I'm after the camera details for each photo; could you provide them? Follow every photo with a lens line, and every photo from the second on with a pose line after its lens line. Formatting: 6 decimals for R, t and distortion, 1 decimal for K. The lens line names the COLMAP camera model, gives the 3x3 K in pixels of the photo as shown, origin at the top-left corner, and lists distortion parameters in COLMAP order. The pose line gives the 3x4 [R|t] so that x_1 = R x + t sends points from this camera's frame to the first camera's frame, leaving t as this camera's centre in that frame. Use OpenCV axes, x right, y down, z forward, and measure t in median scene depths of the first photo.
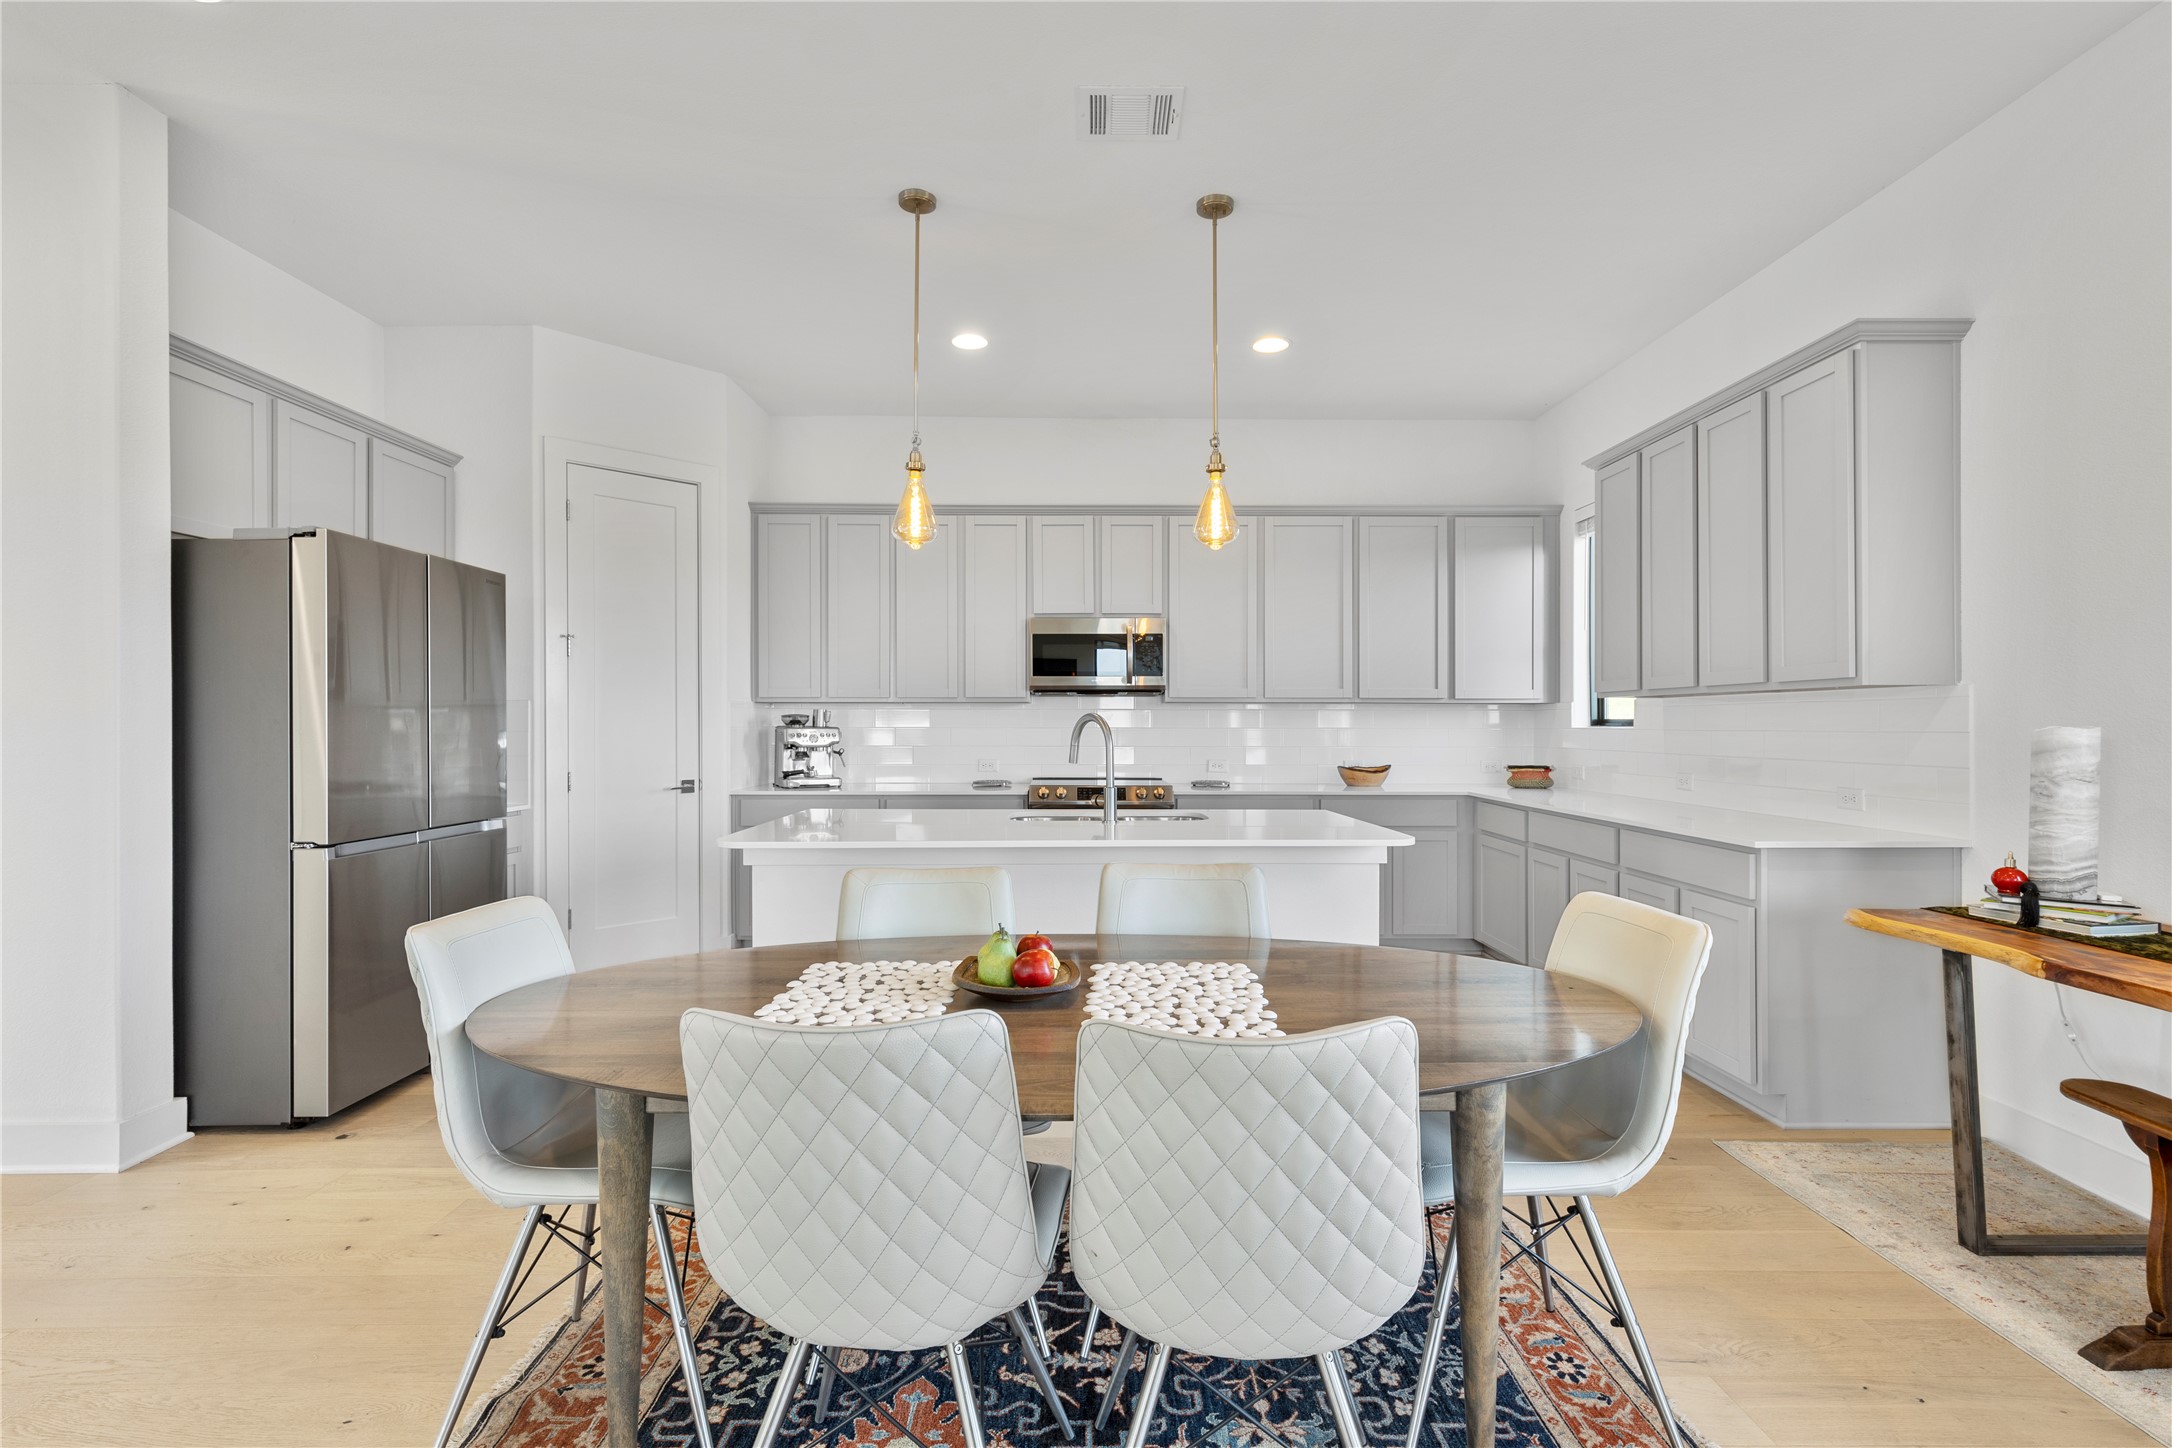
lens RADIAL K [[977.8, 0, 1086.3], [0, 977.8, 729.8], [0, 0, 1]] dist [0.000030, -0.000082]
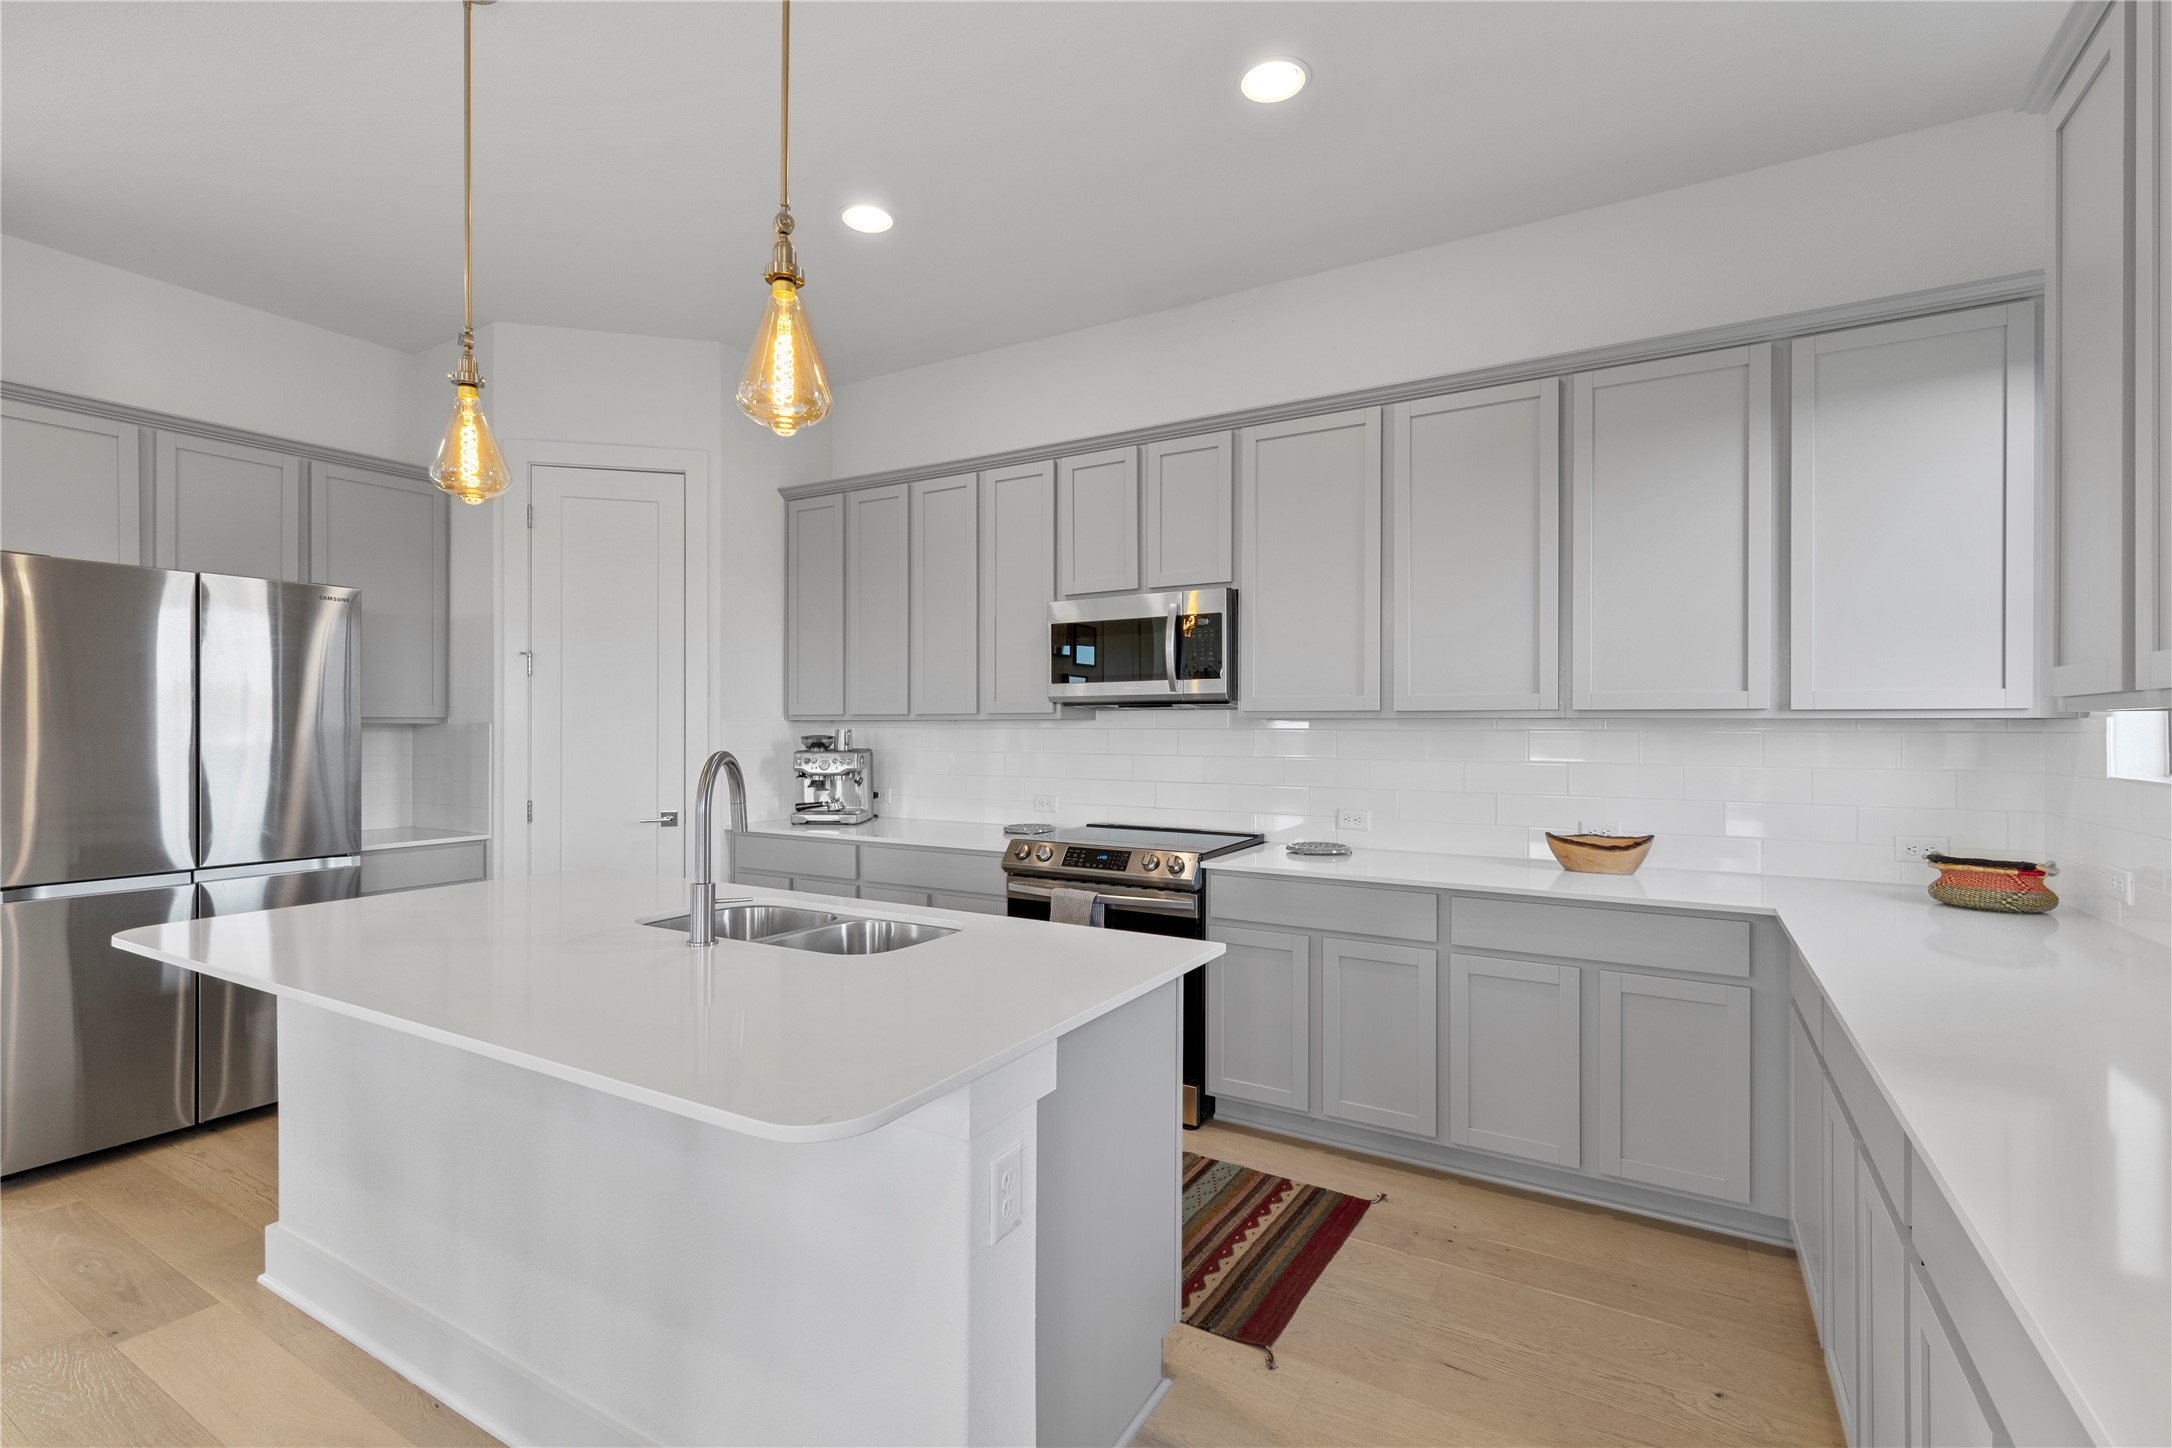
lens RADIAL K [[977.8, 0, 1092.2], [0, 977.8, 731.7], [0, 0, 1]] dist [0.000030, -0.000082]
pose [[0.857563, 0.003360, -0.514369, 0.332529], [-0.004299, 0.999991, -0.000634, -0.019468], [0.514362, 0.002755, 0.857569, 0.403933]]
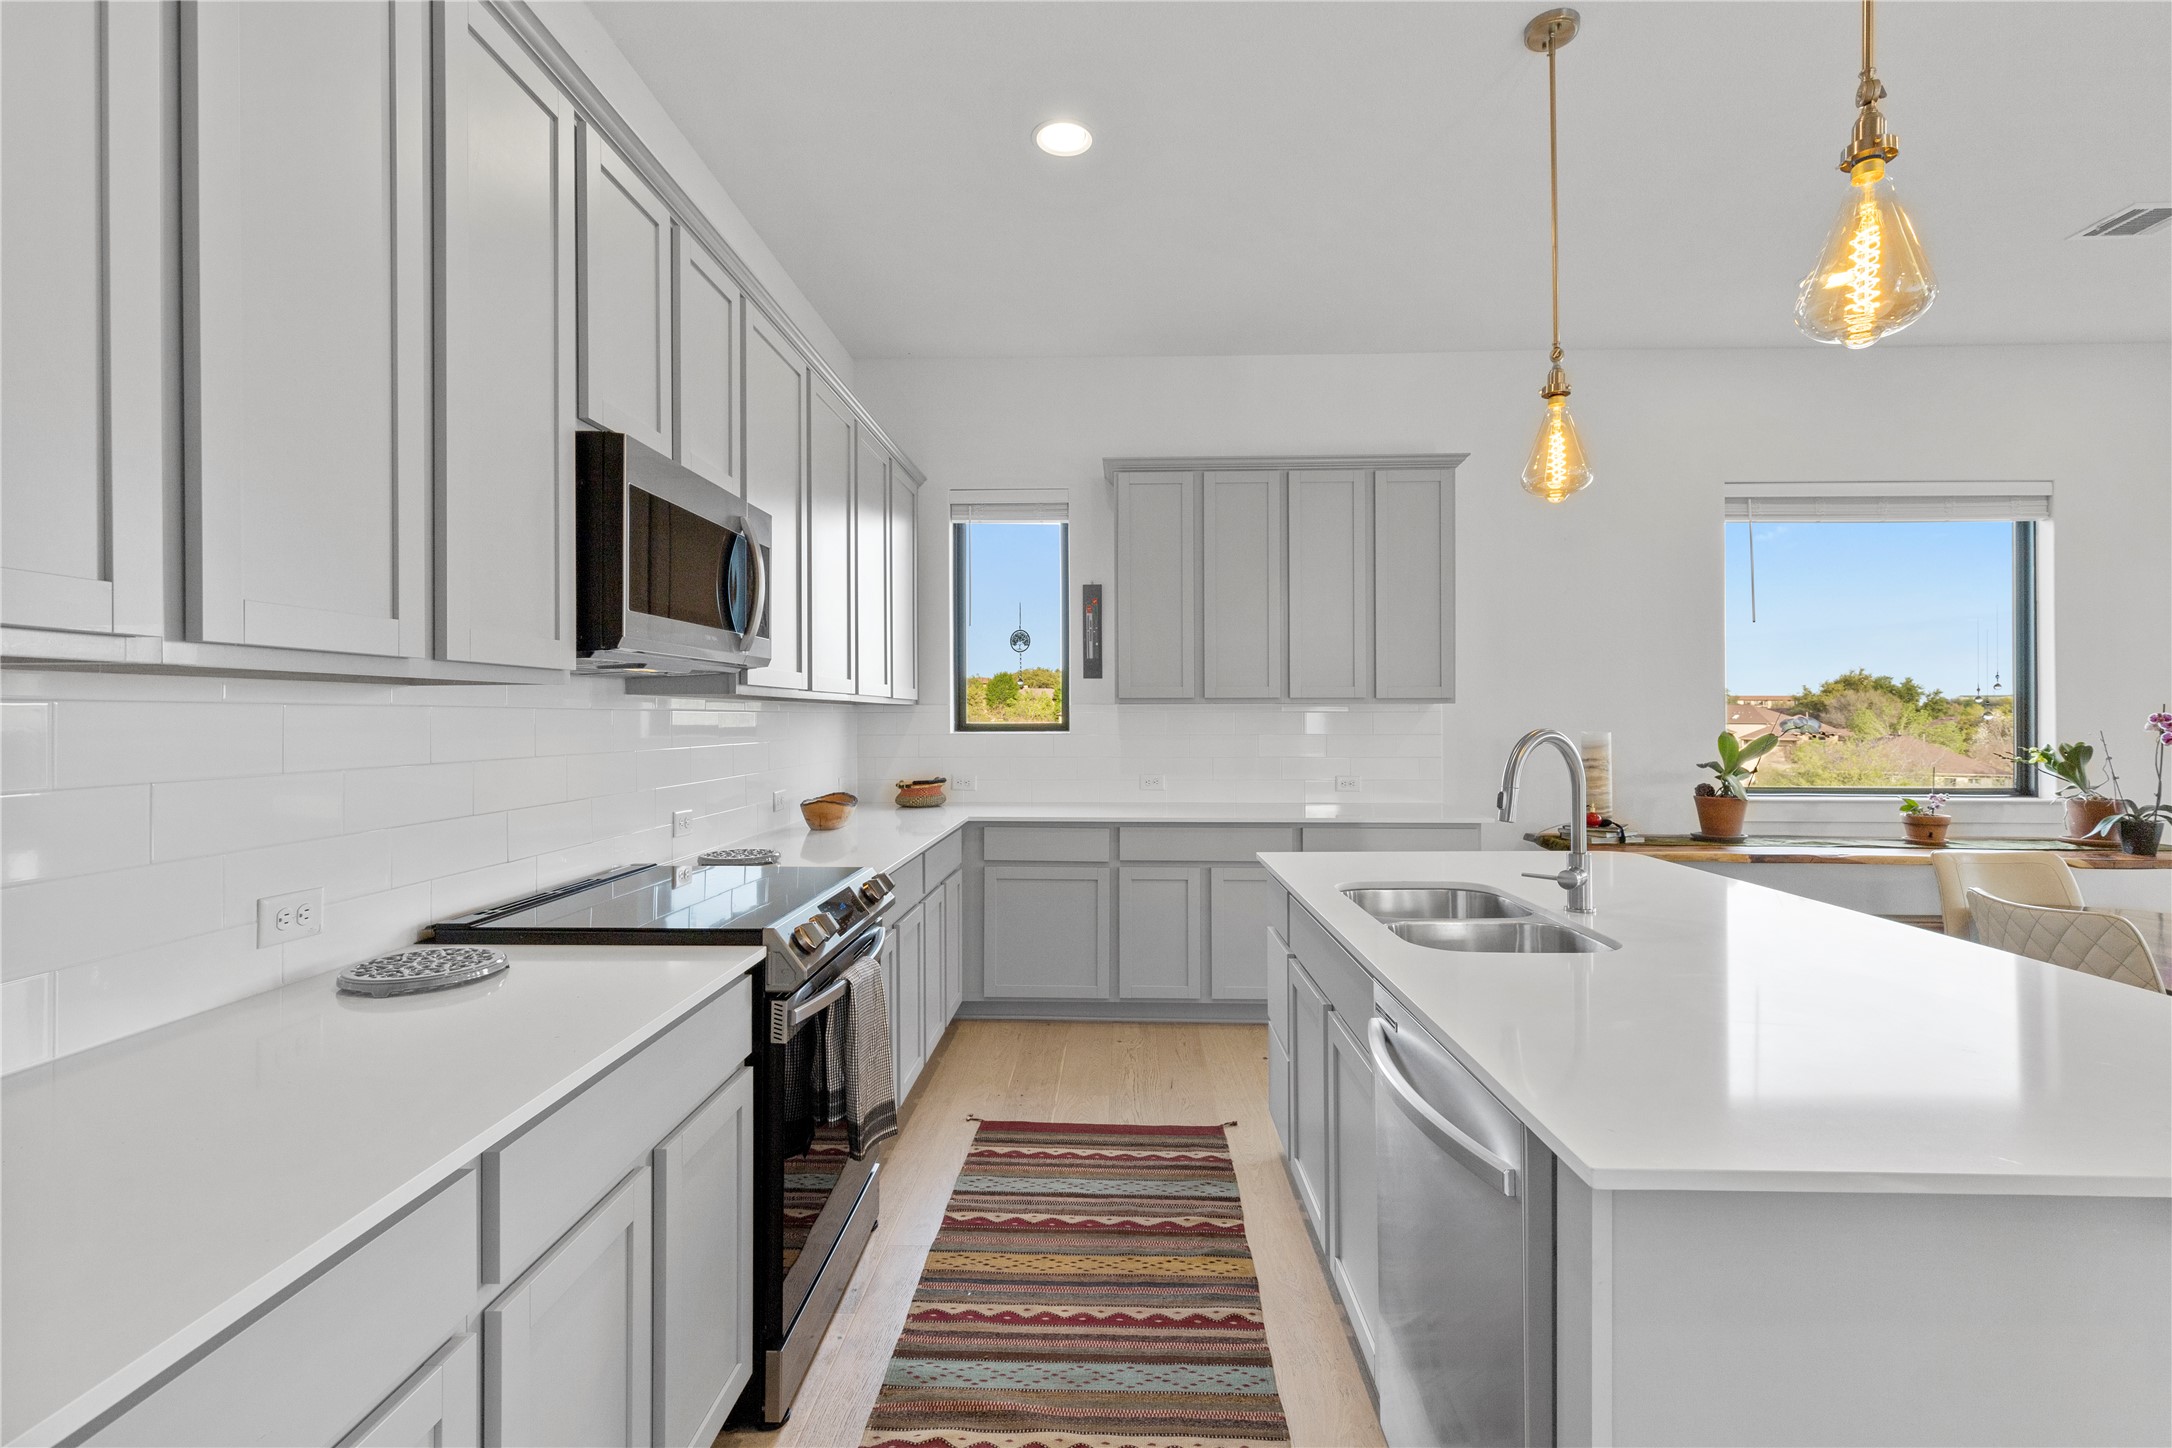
lens RADIAL K [[977.8, 0, 1086.7], [0, 977.8, 707.3], [0, 0, 1]] dist [0.000030, -0.000082]
pose [[0.033872, 0.006805, 0.999403, -0.379268], [0.005564, 0.999960, -0.006997, -0.018133], [-0.999411, 0.005797, 0.033833, 0.827851]]
